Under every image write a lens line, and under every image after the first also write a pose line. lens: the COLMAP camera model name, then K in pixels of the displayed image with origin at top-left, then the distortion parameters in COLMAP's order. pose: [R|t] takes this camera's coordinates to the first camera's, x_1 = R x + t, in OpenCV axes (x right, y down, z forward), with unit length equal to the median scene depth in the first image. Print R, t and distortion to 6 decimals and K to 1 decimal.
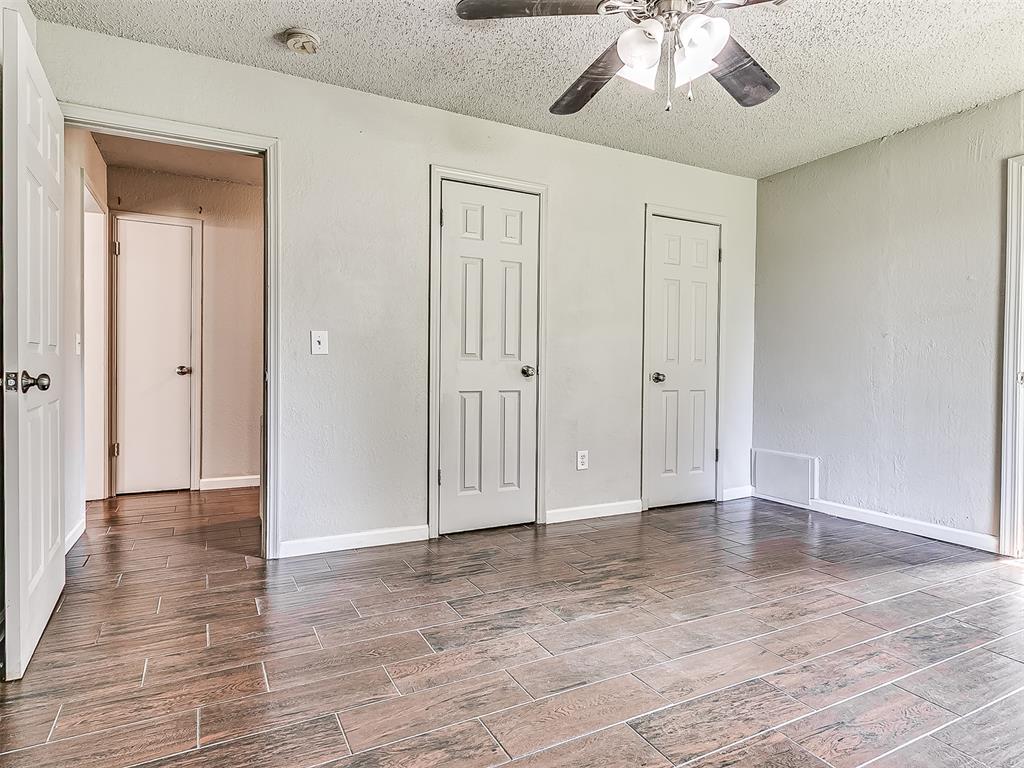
lens RADIAL K [[535.6, 0, 453.6], [0, 535.6, 377.4], [0, 0, 1]] dist [-0.000404, -0.000708]
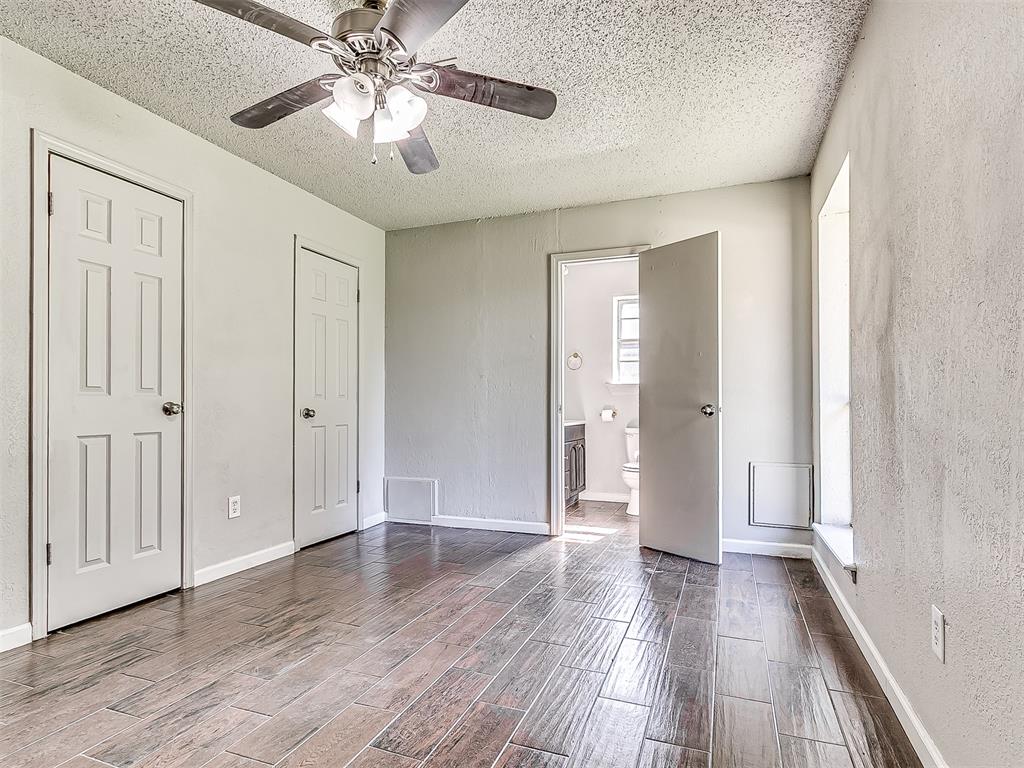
lens RADIAL K [[578.2, 0, 481.8], [0, 578.2, 404.3], [0, 0, 1]] dist [-0.002648, -0.002221]
pose [[0.730458, -0.007347, 0.682918, -0.133853], [0.018454, 0.999789, -0.008983, -0.001305], [-0.682708, 0.019165, 0.730440, 0.010213]]
